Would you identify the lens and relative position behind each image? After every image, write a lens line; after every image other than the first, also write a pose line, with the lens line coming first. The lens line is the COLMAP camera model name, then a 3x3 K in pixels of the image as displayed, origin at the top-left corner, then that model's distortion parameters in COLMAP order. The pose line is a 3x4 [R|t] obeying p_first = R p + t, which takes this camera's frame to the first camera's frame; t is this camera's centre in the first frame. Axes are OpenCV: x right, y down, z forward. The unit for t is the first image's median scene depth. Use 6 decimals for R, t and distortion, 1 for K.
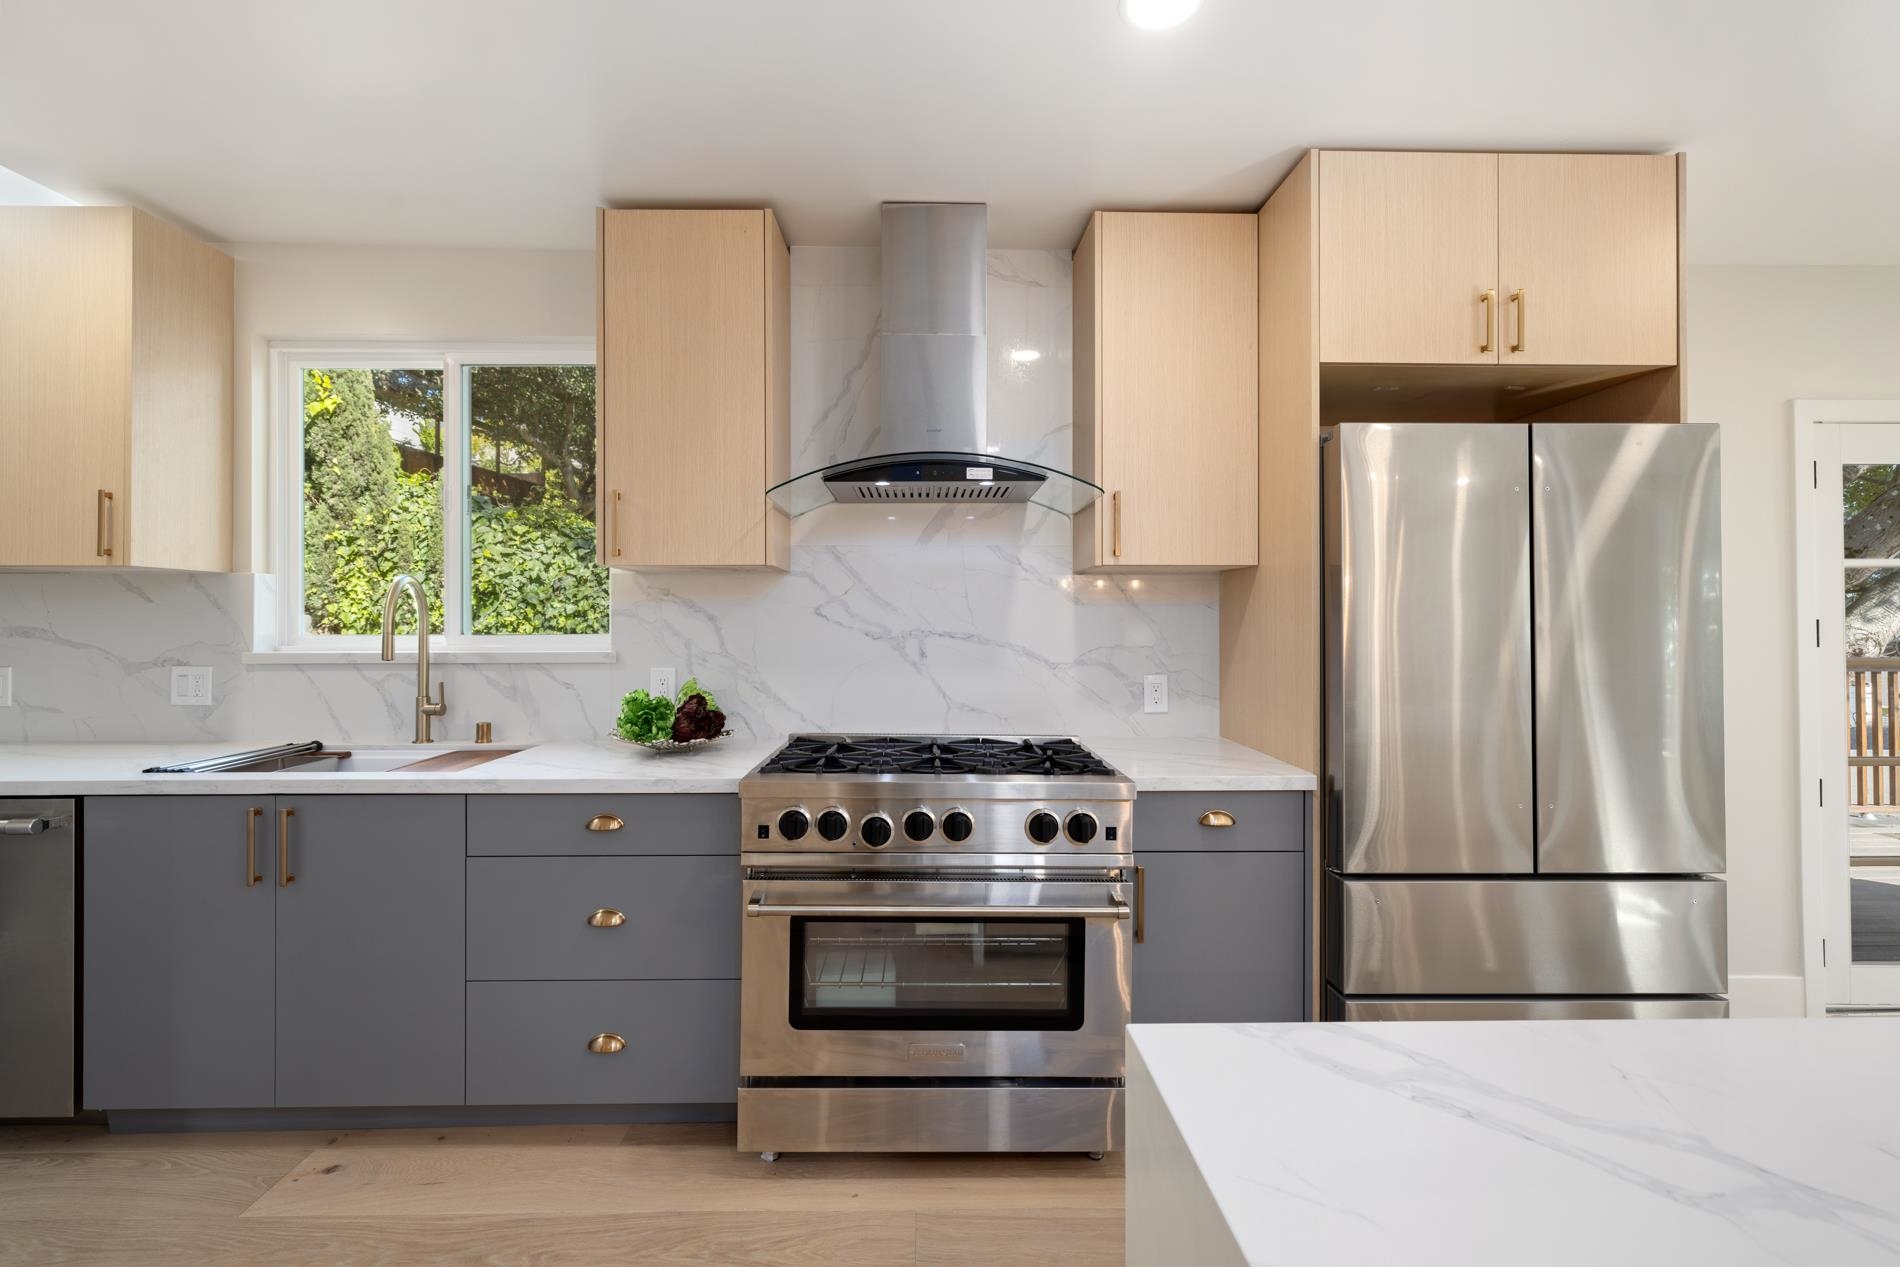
lens RADIAL K [[810.5, 0, 946.6], [0, 810.5, 621.6], [0, 0, 1]] dist [0.002983, -0.000343]
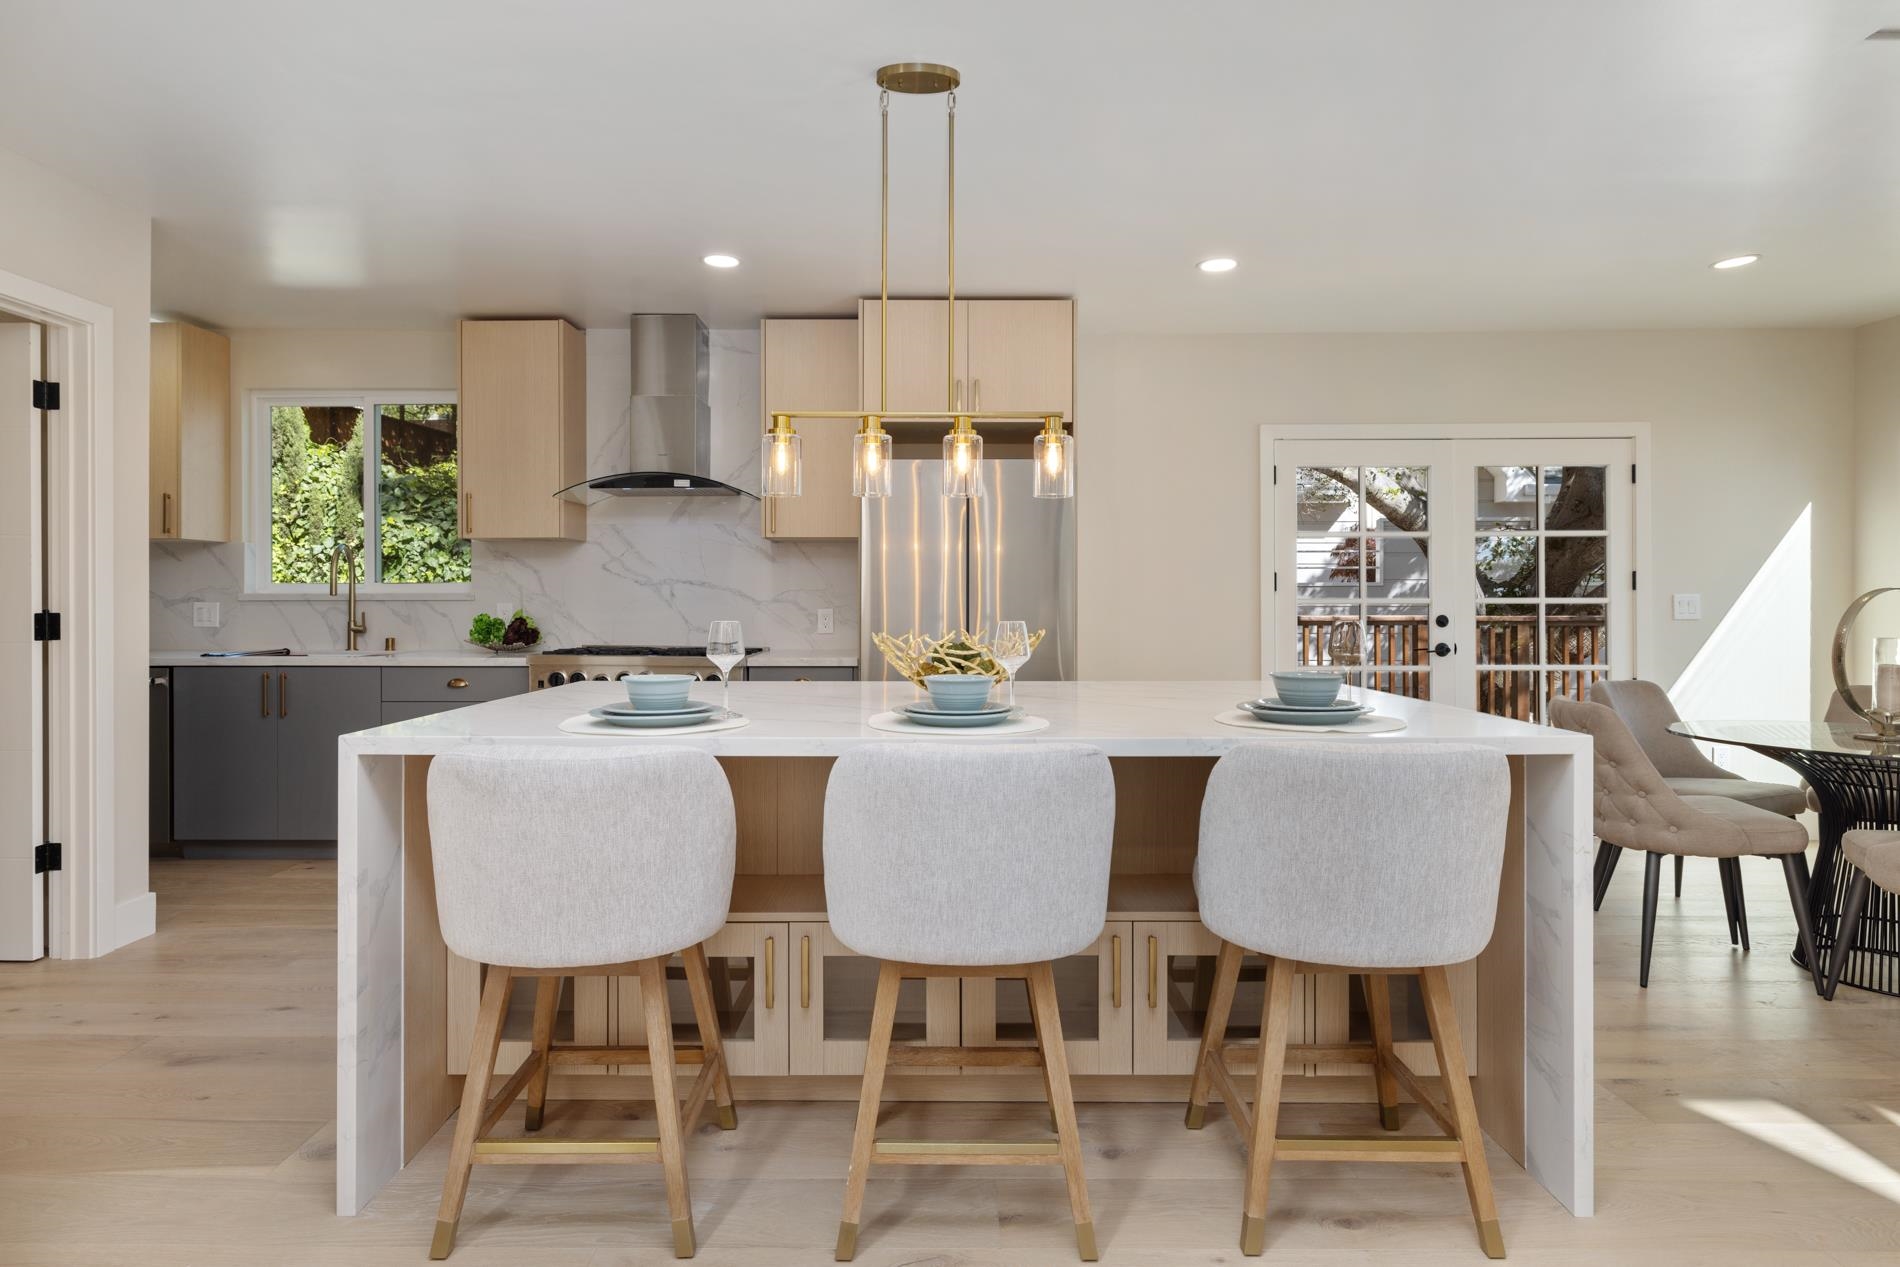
lens RADIAL K [[1027.0, 0, 946.5], [0, 1027.0, 603.8], [0, 0, 1]] dist [-0.002844, -0.002456]
pose [[0.999833, 0.000393, -0.018288, 0.521952], [-0.000255, 0.999971, 0.007575, 0.042317], [0.018291, -0.007569, 0.999804, -0.928373]]
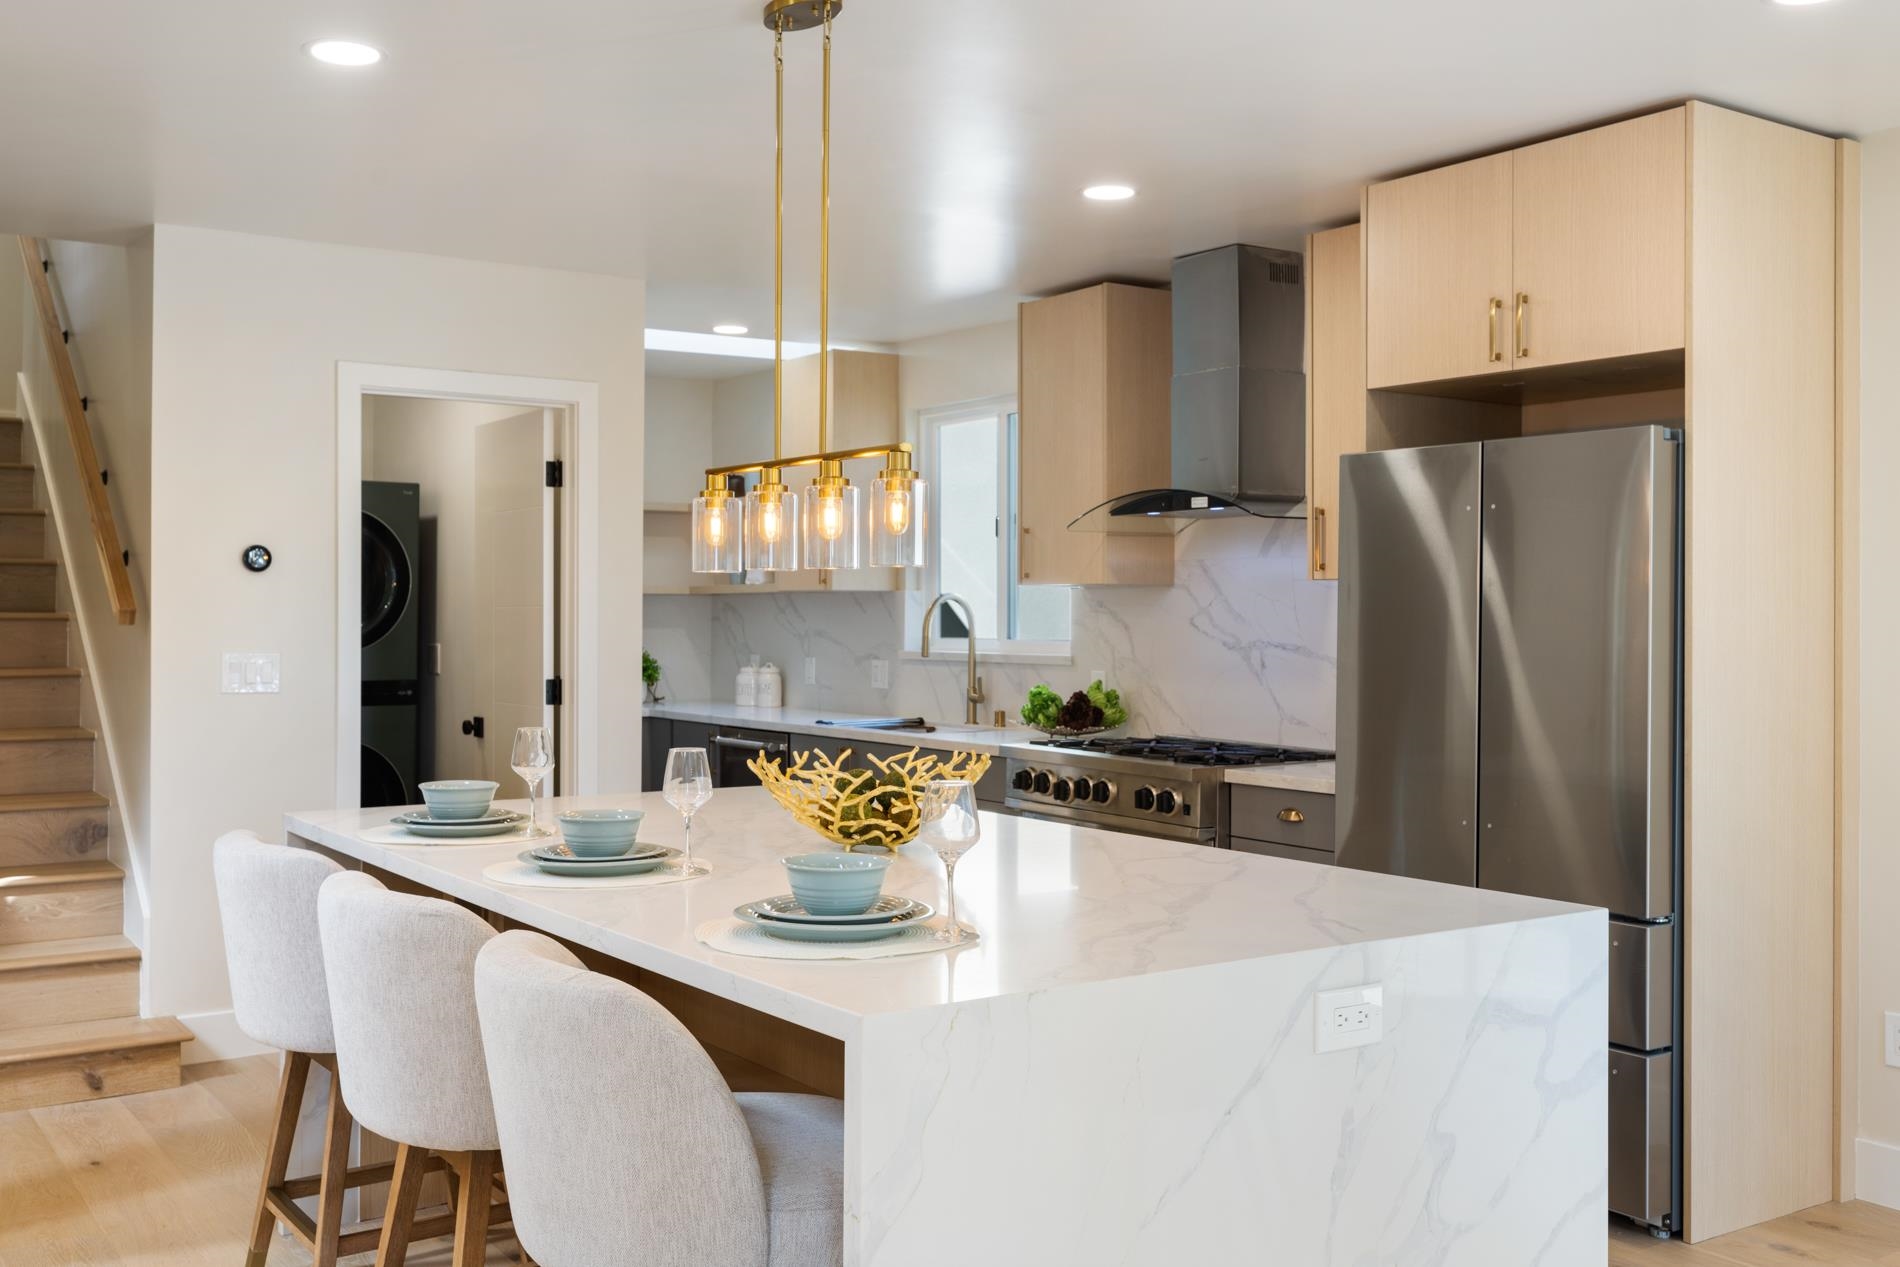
lens RADIAL K [[1769.8, 0, 932.7], [0, 1769.8, 599.9], [0, 0, 1]] dist [-0.005397, 0.000000]
pose [[0.549882, -0.004943, -0.835228, 1.577047], [-0.001000, 0.999978, -0.006577, -0.025460], [0.835242, 0.004452, 0.549865, -0.552062]]
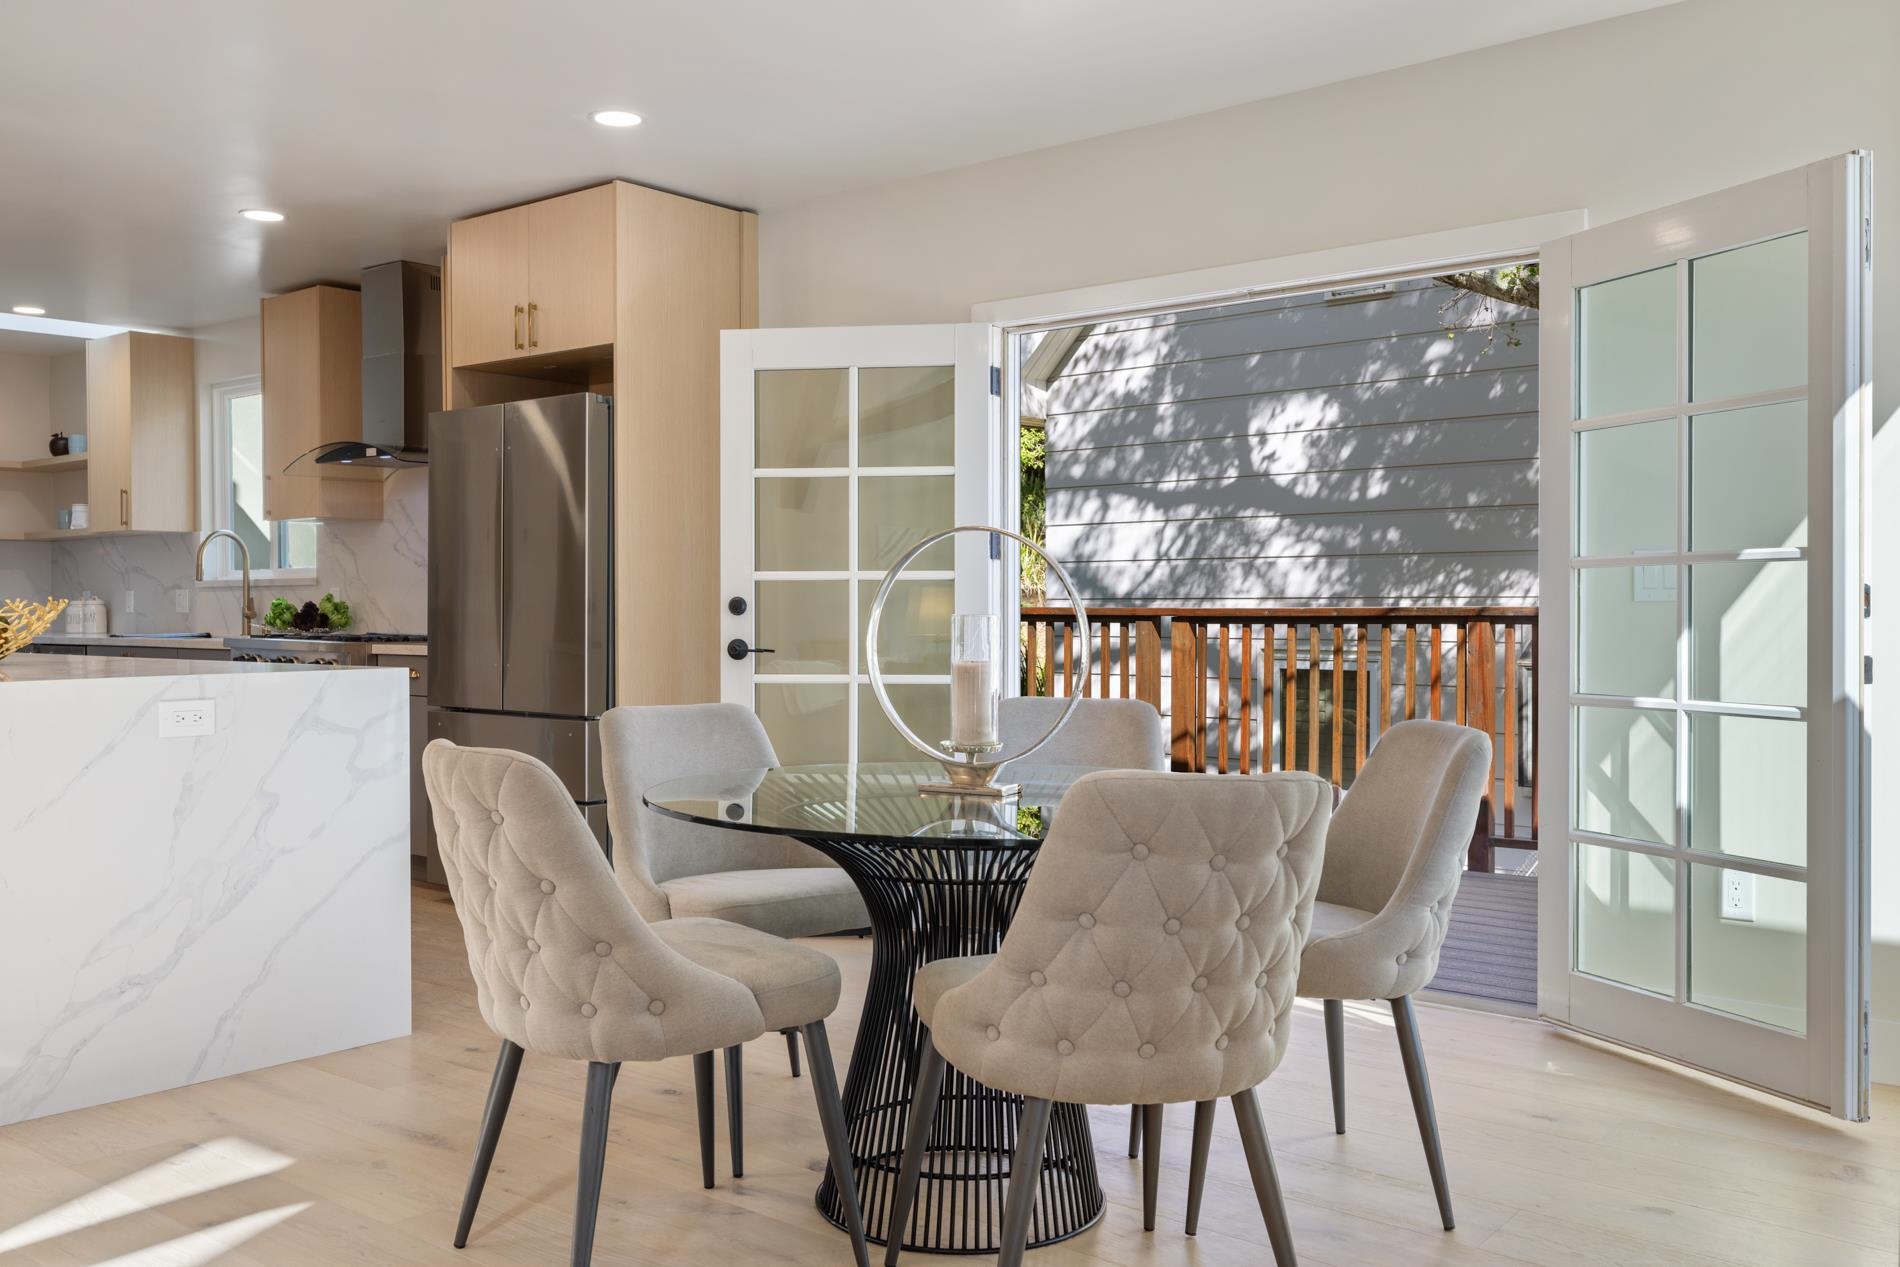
lens RADIAL K [[1589.5, 0, 941.5], [0, 1589.5, 626.7], [0, 0, 1]] dist [-0.004906, -0.003934]
pose [[0.774716, 0.007928, -0.632259, 2.289307], [0.005244, 0.999806, 0.018962, 0.077675], [0.632287, -0.018006, 0.774525, -0.524990]]
